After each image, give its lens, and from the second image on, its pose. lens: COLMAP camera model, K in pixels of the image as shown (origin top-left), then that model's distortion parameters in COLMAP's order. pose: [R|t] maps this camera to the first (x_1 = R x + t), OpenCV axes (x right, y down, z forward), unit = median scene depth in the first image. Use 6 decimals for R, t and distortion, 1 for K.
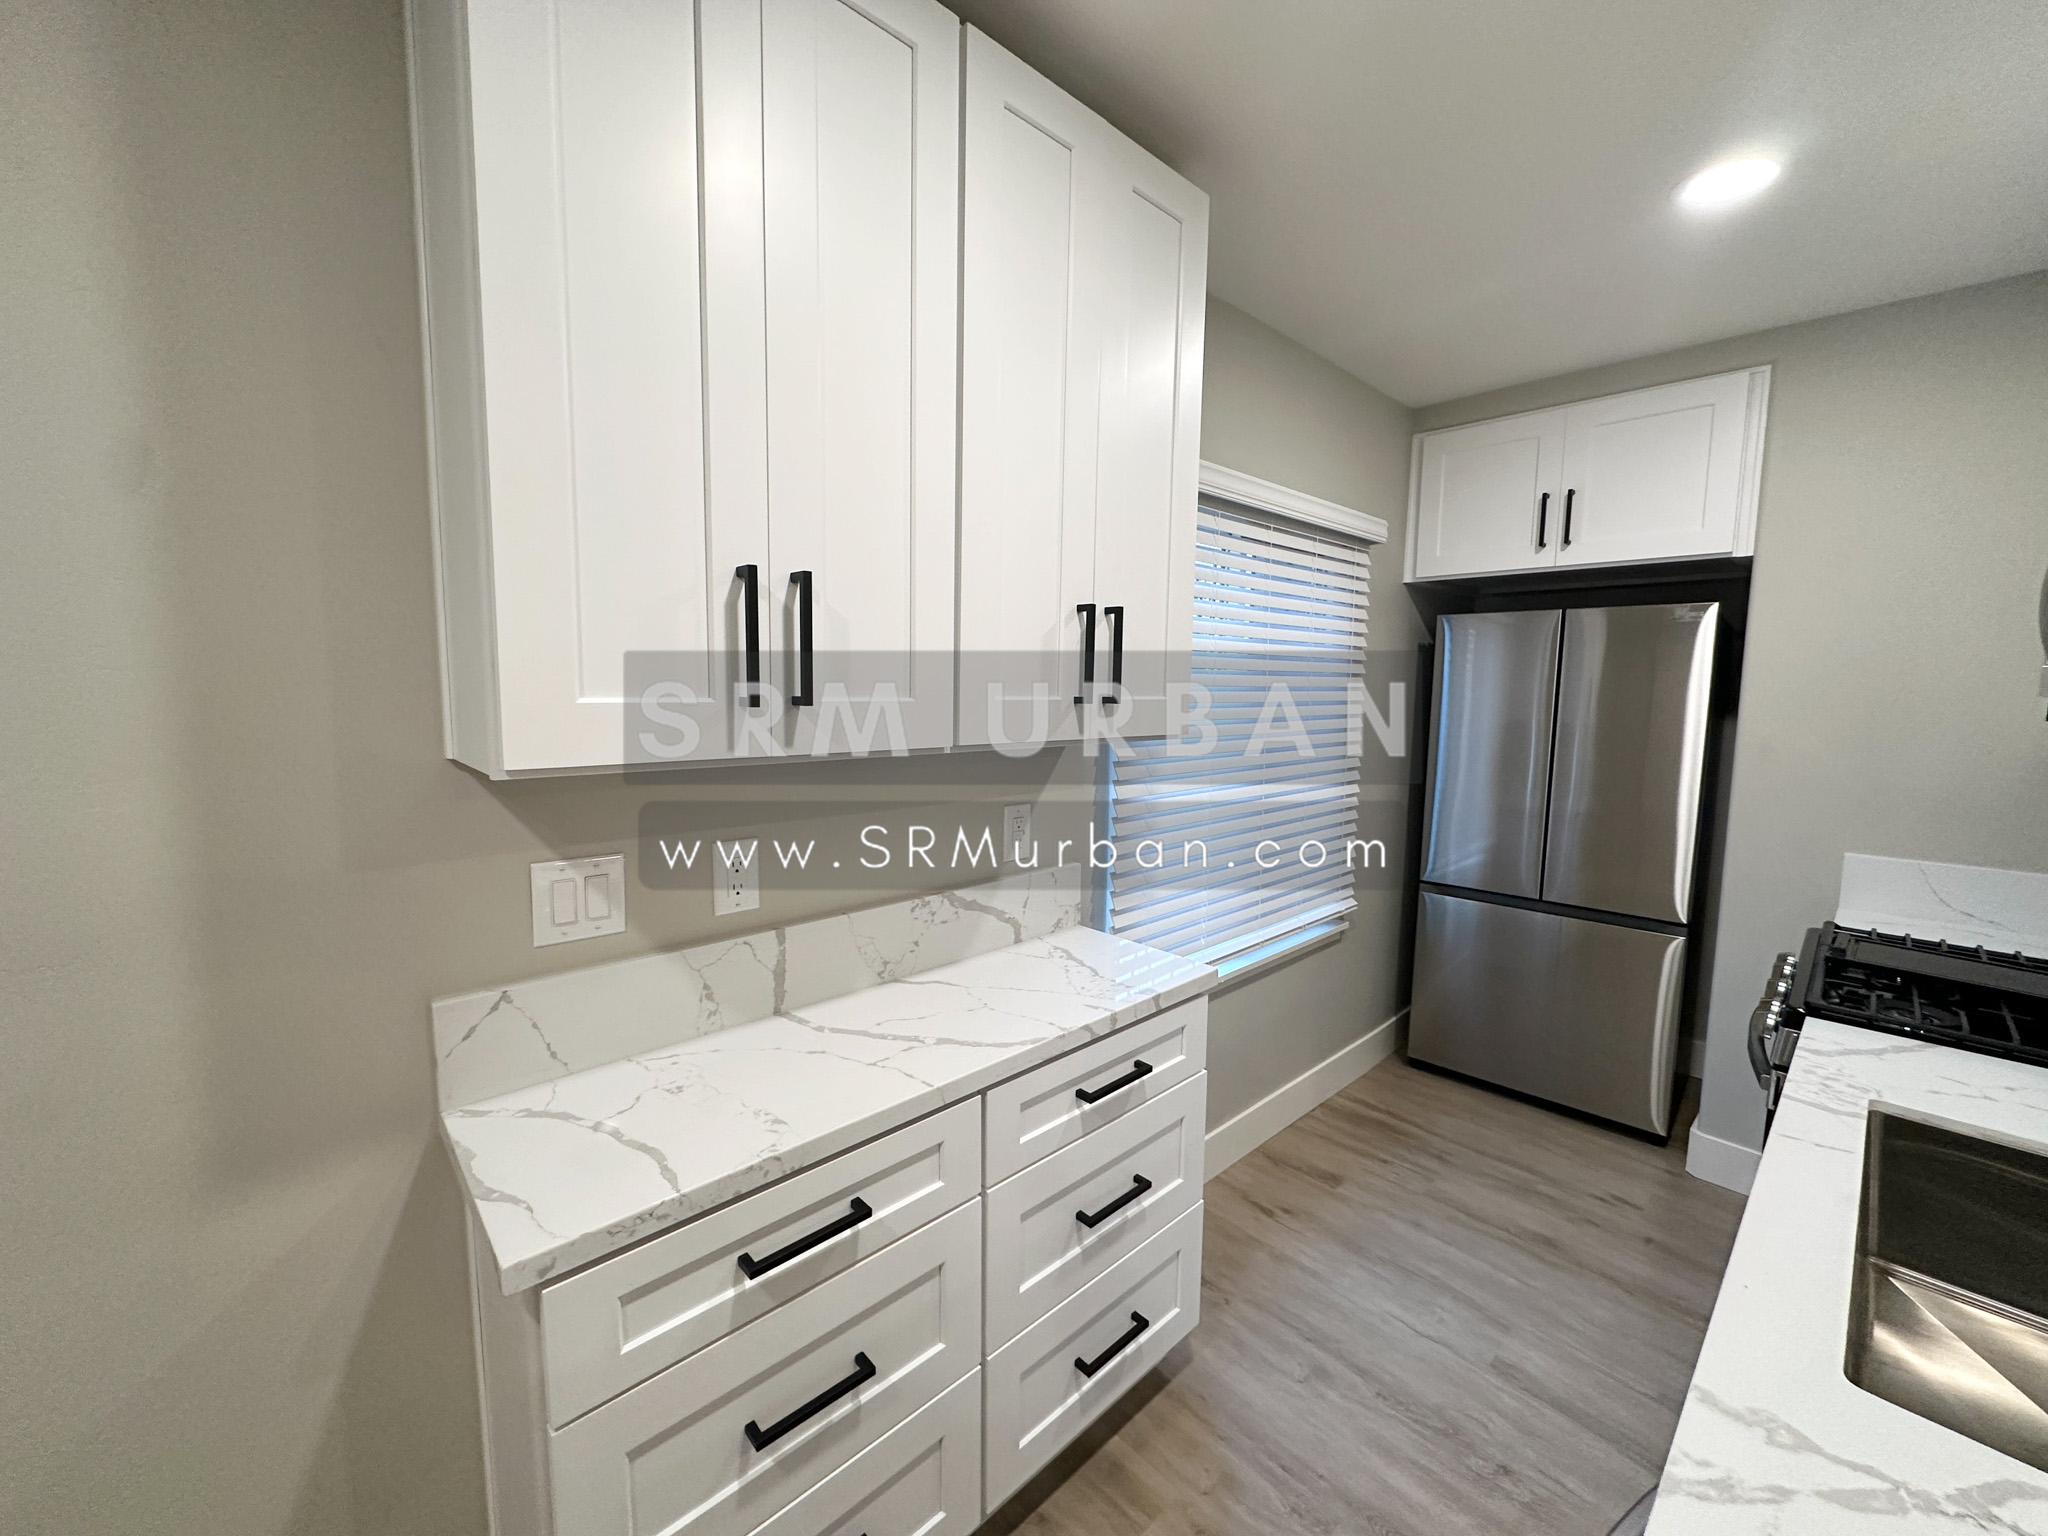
lens RADIAL K [[813.1, 0, 1029.9], [0, 813.1, 767.6], [0, 0, 1]] dist [-0.002608, 0.000369]
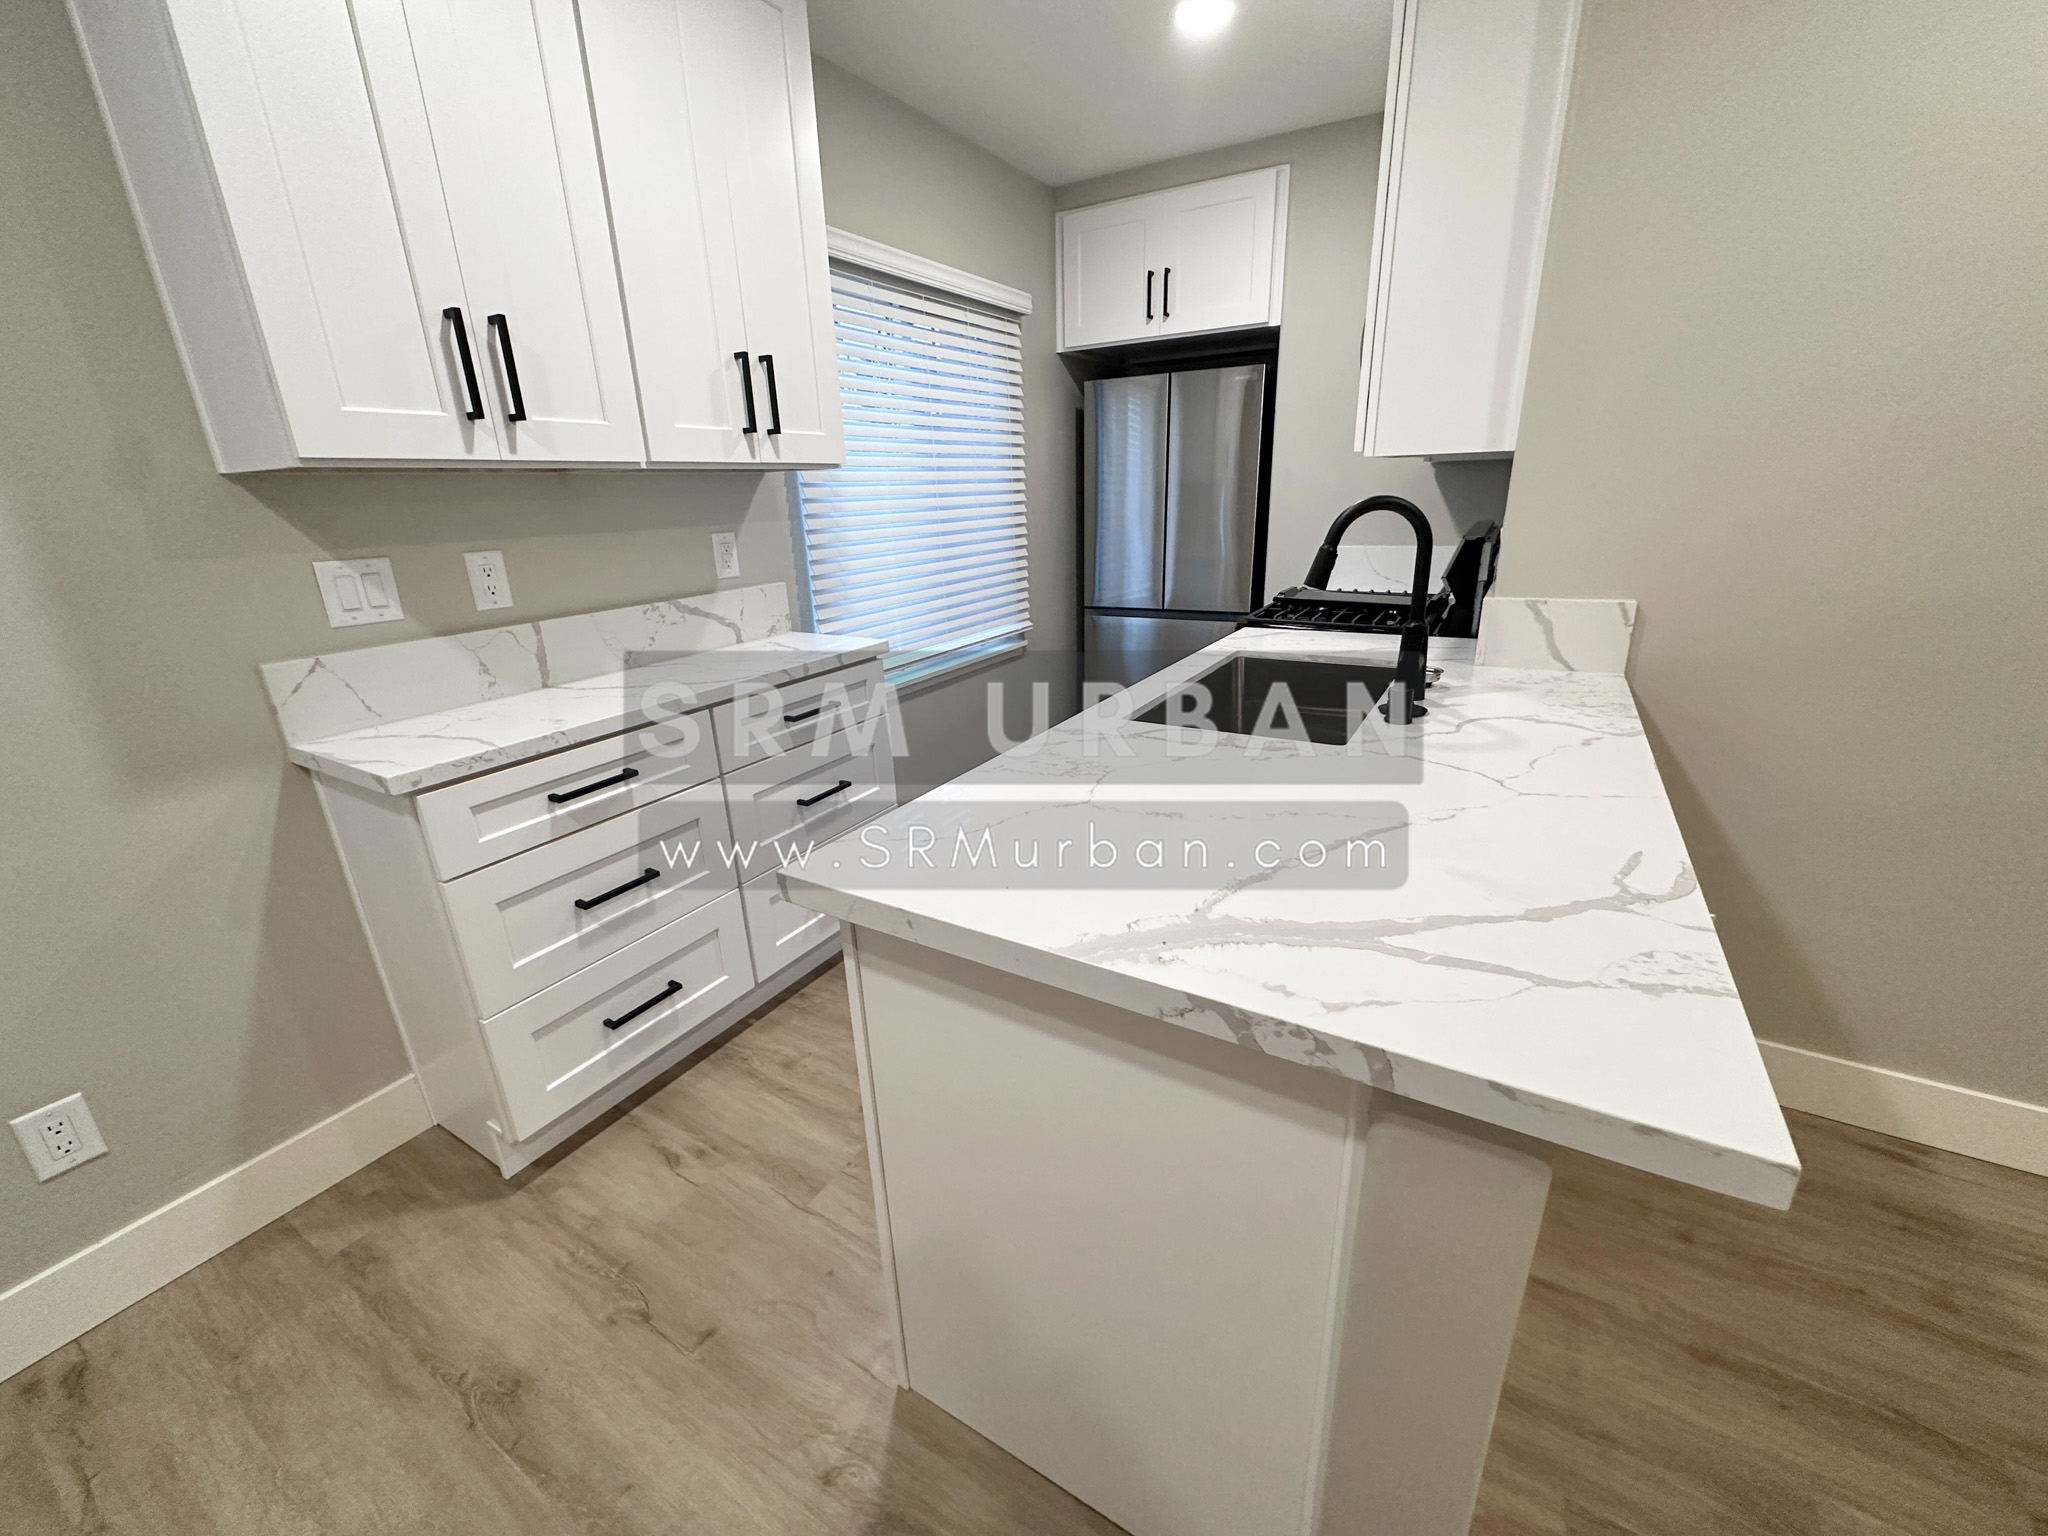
lens RADIAL K [[813.1, 0, 1028.2], [0, 813.1, 765.7], [0, 0, 1]] dist [-0.002608, 0.000369]
pose [[0.960431, -0.128714, 0.246992, 0.061586], [0.070239, 0.970079, 0.232409, 0.102365], [-0.269516, -0.205865, 0.940734, -0.298293]]
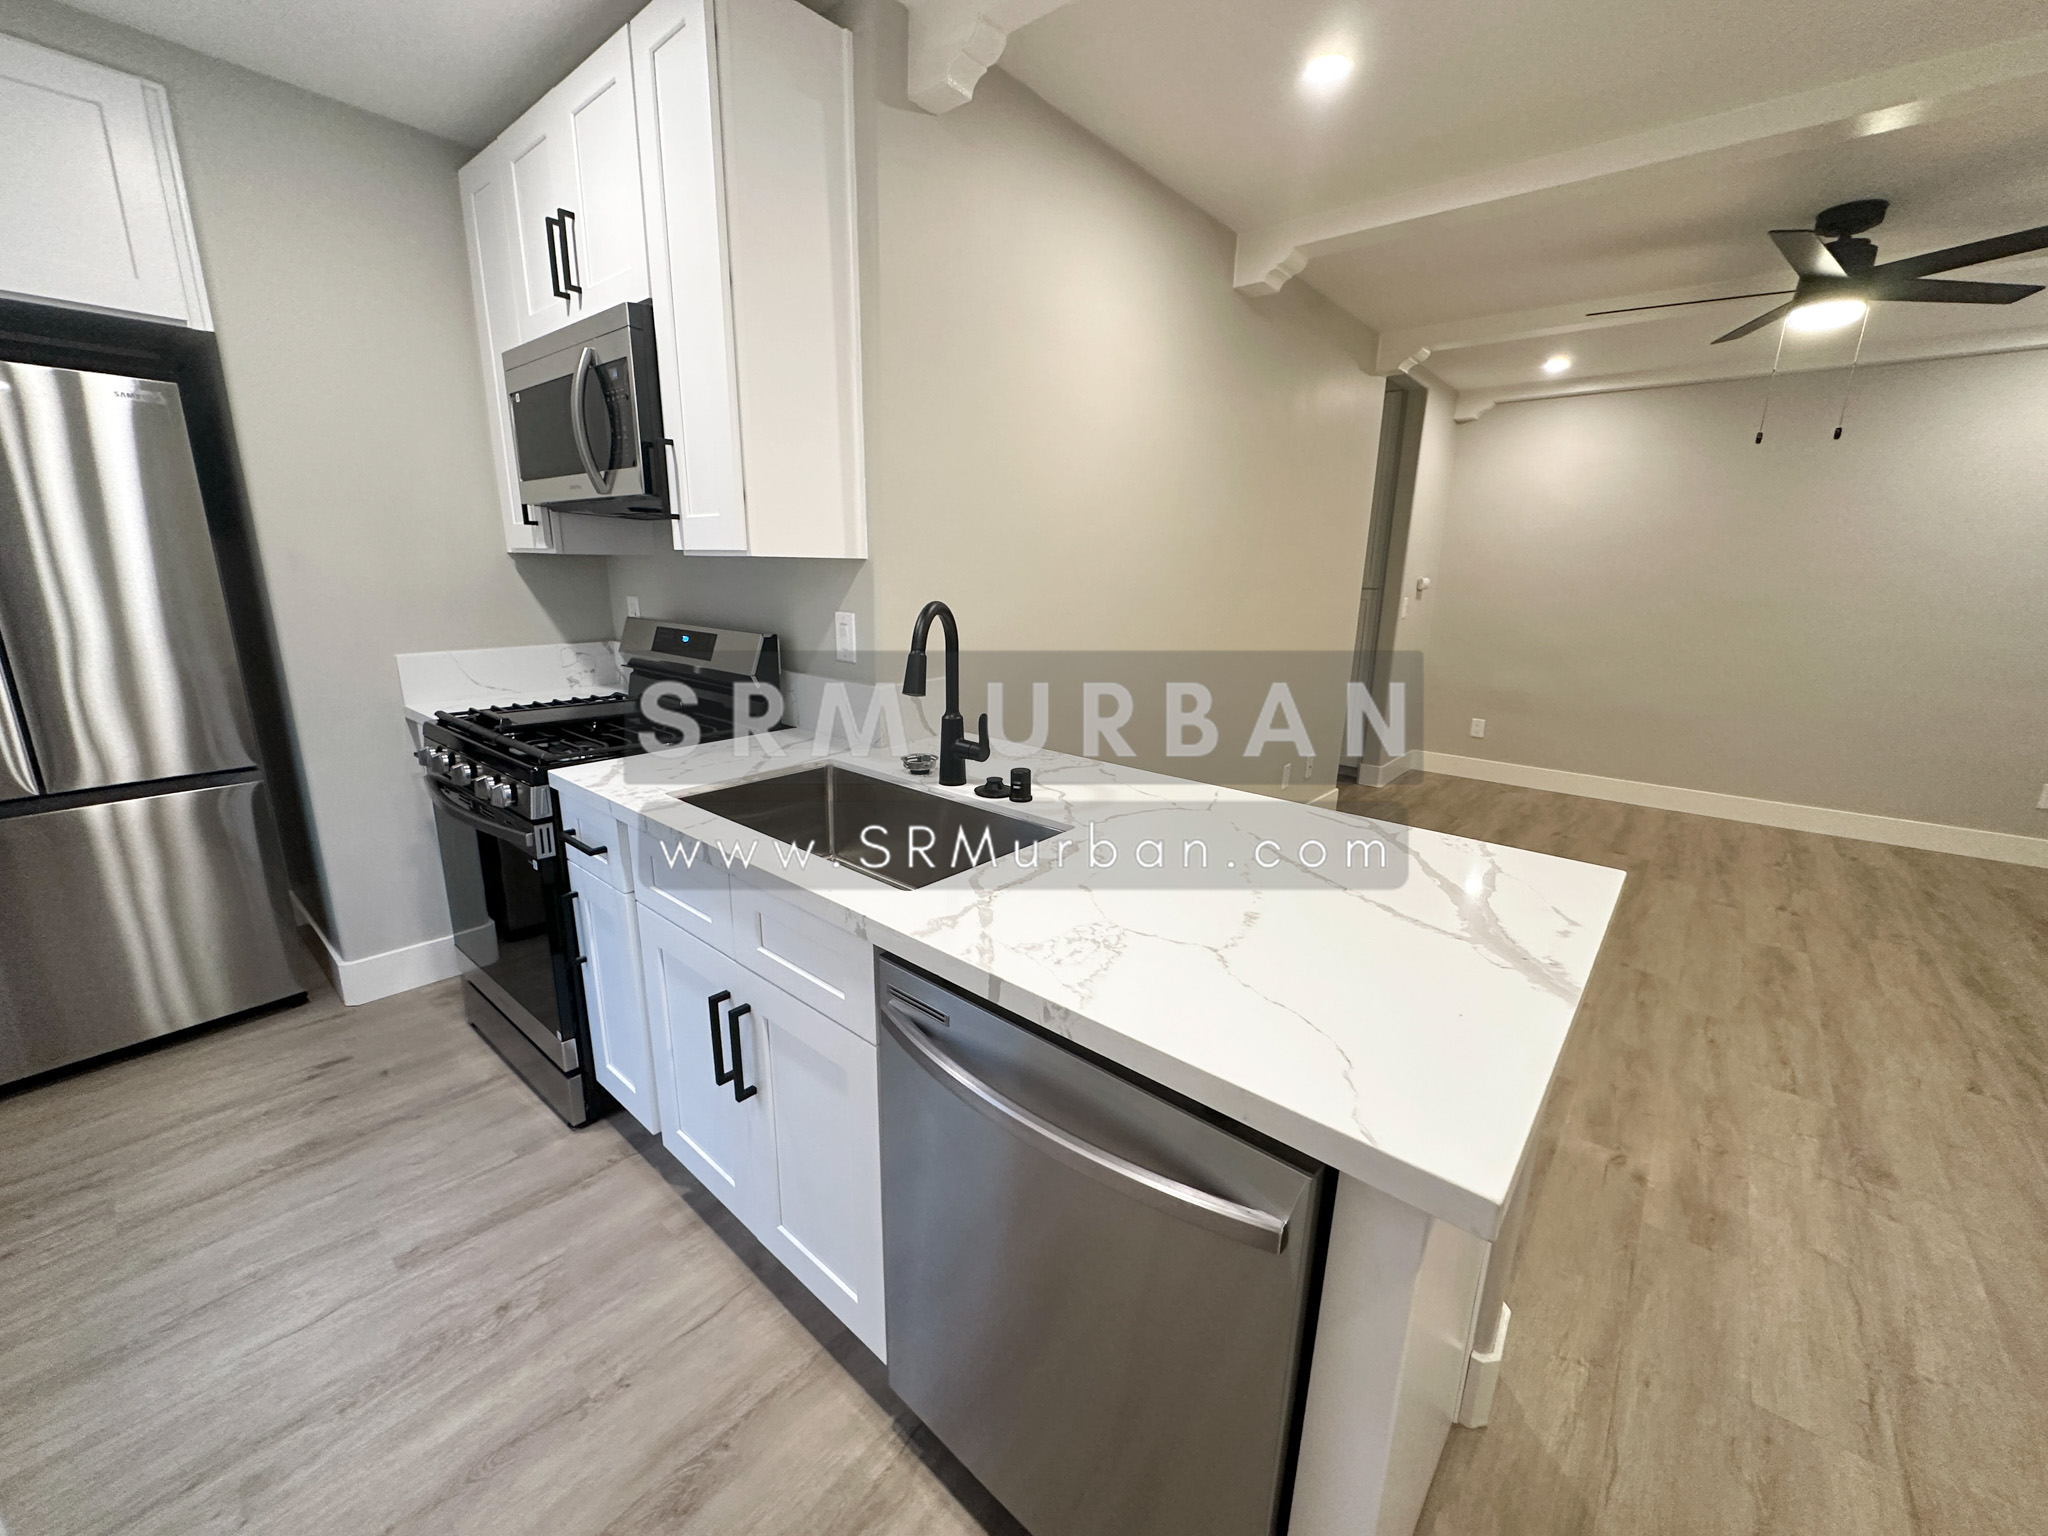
lens RADIAL K [[813.1, 0, 1023.9], [0, 813.1, 763.7], [0, 0, 1]] dist [-0.002608, 0.000369]
pose [[-0.113244, -0.254764, 0.960349, -0.160139], [0.080369, 0.961051, 0.264428, 0.023770], [-0.990311, 0.107127, -0.088358, 0.260091]]
